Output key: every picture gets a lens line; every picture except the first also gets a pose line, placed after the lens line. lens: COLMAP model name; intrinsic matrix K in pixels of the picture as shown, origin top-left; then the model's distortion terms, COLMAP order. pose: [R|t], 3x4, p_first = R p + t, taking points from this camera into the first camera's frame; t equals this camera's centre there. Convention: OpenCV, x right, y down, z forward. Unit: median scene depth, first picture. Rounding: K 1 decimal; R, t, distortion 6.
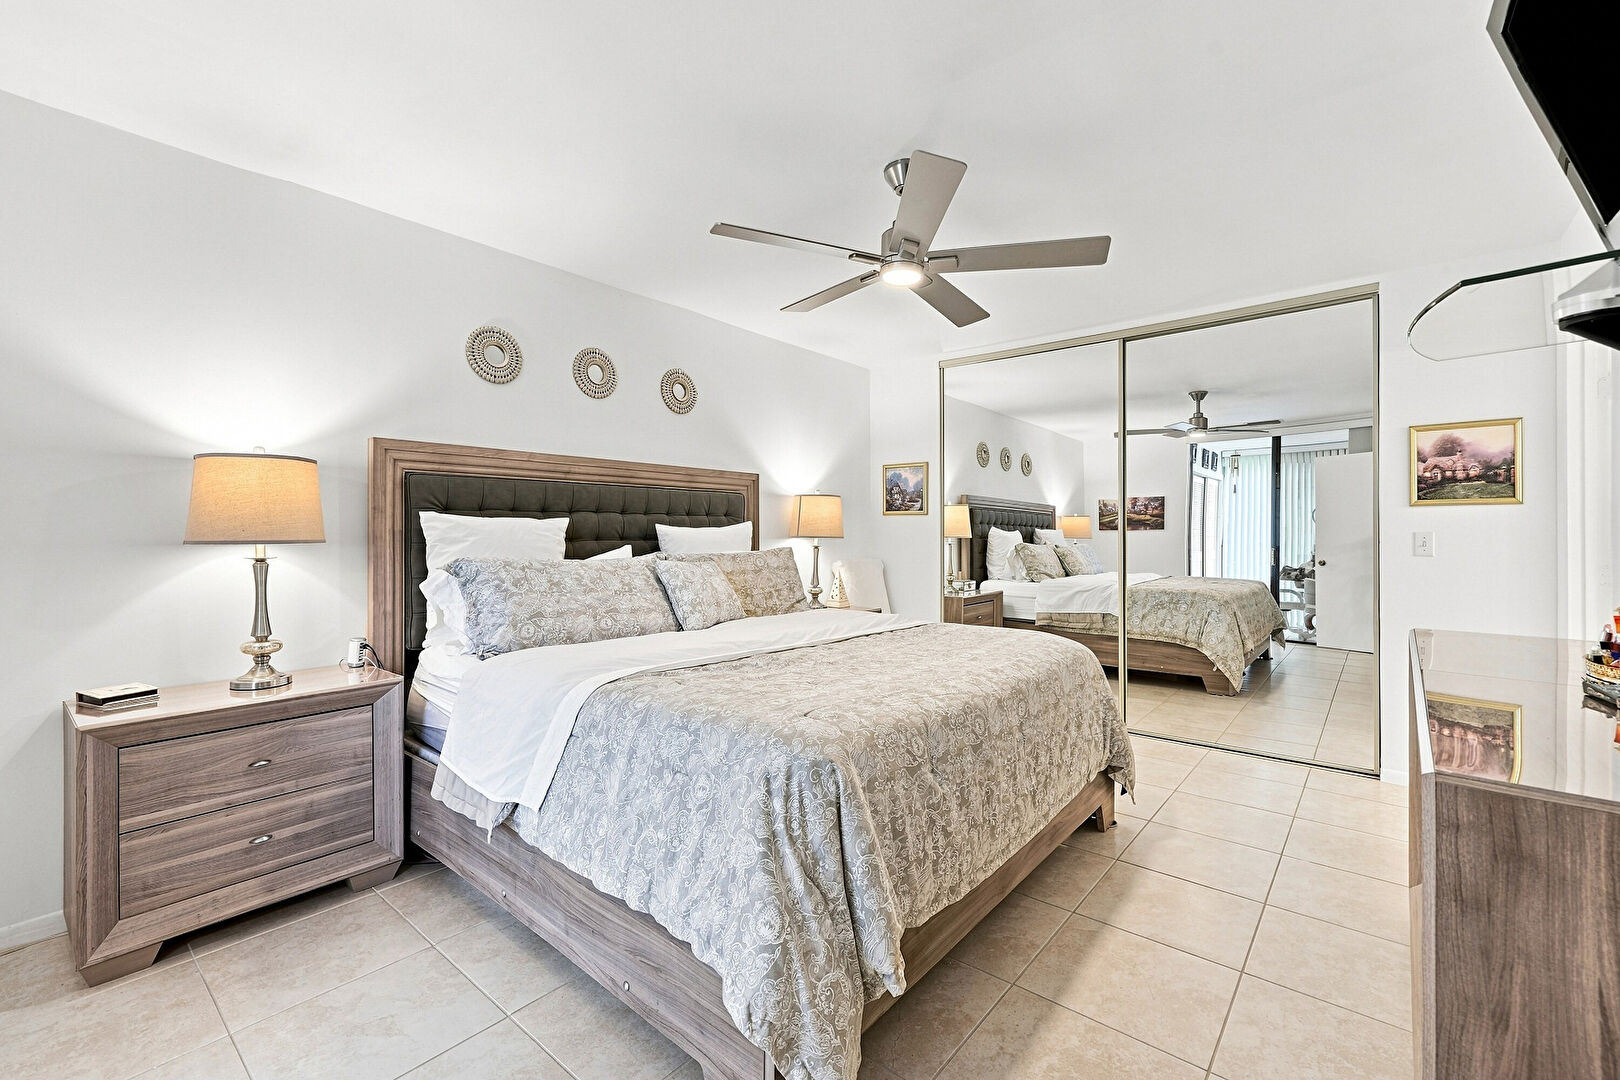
lens RADIAL K [[702.8, 0, 800.8], [0, 702.8, 536.9], [0, 0, 1]] dist [-0.003021, -0.000201]
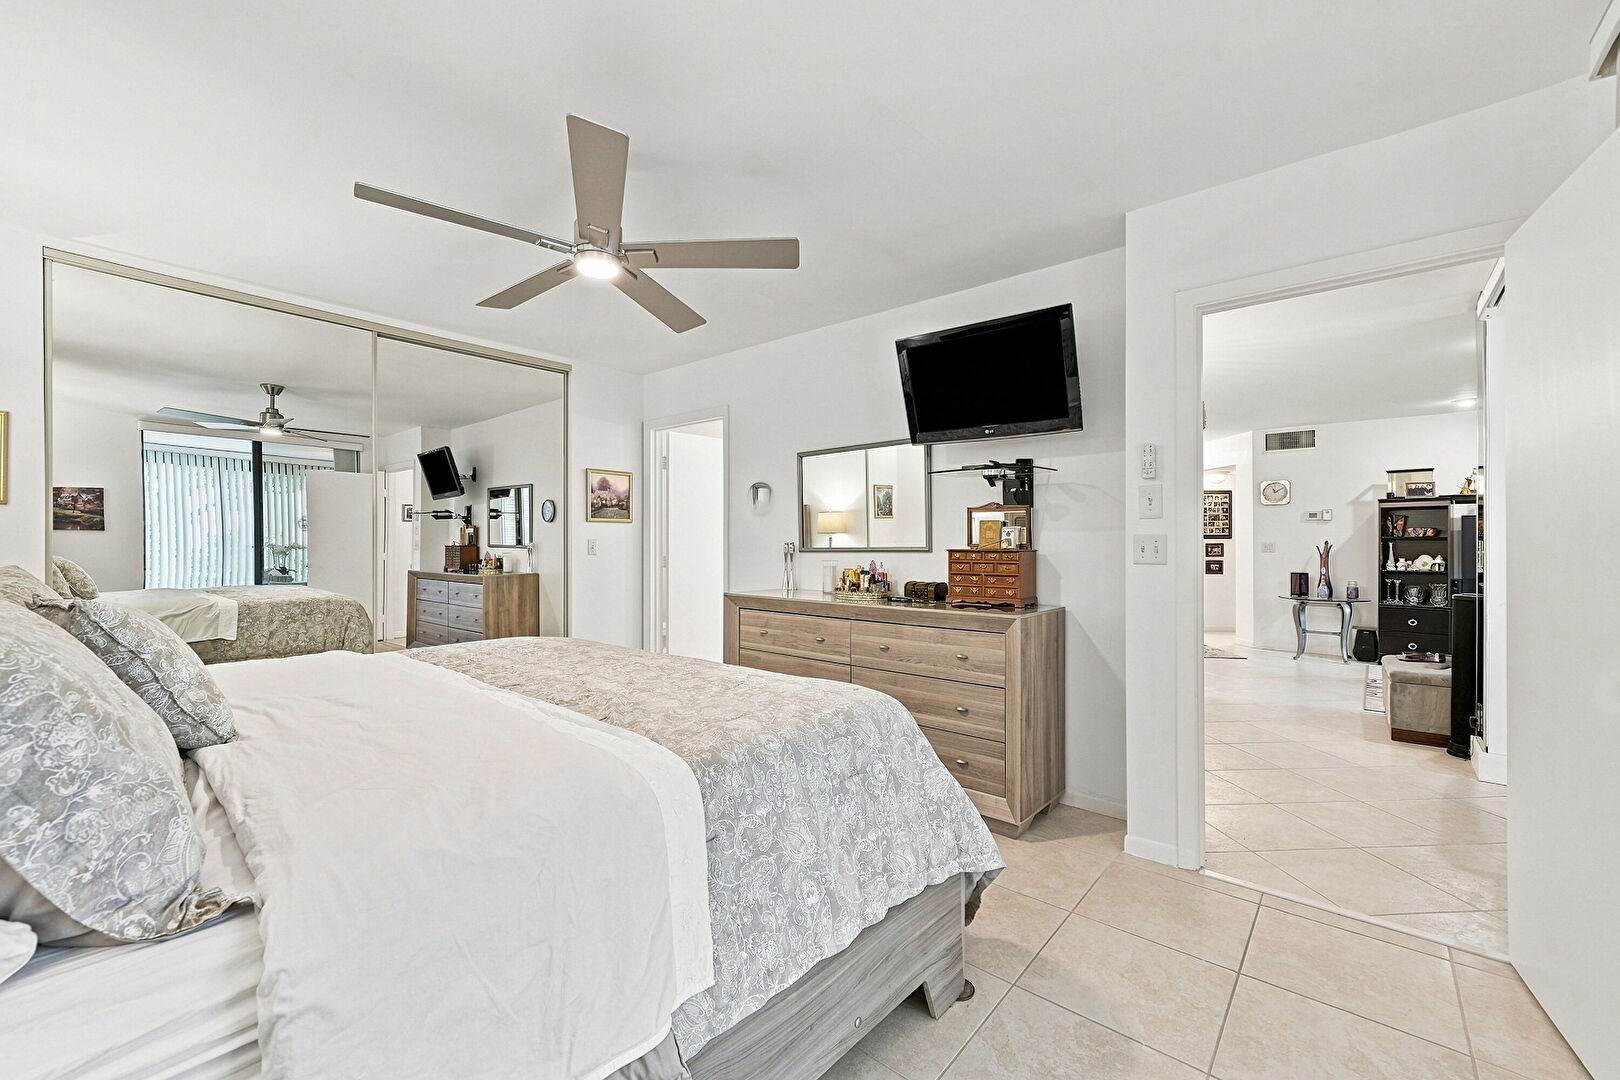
lens RADIAL K [[657.8, 0, 804.4], [0, 657.8, 546.2], [0, 0, 1]] dist [-0.003948, -0.000178]
pose [[-0.001736, -0.007359, 0.999971, -0.563158], [-0.004036, 0.999965, 0.007352, -0.002079], [-0.999990, -0.004023, -0.001766, 0.538106]]
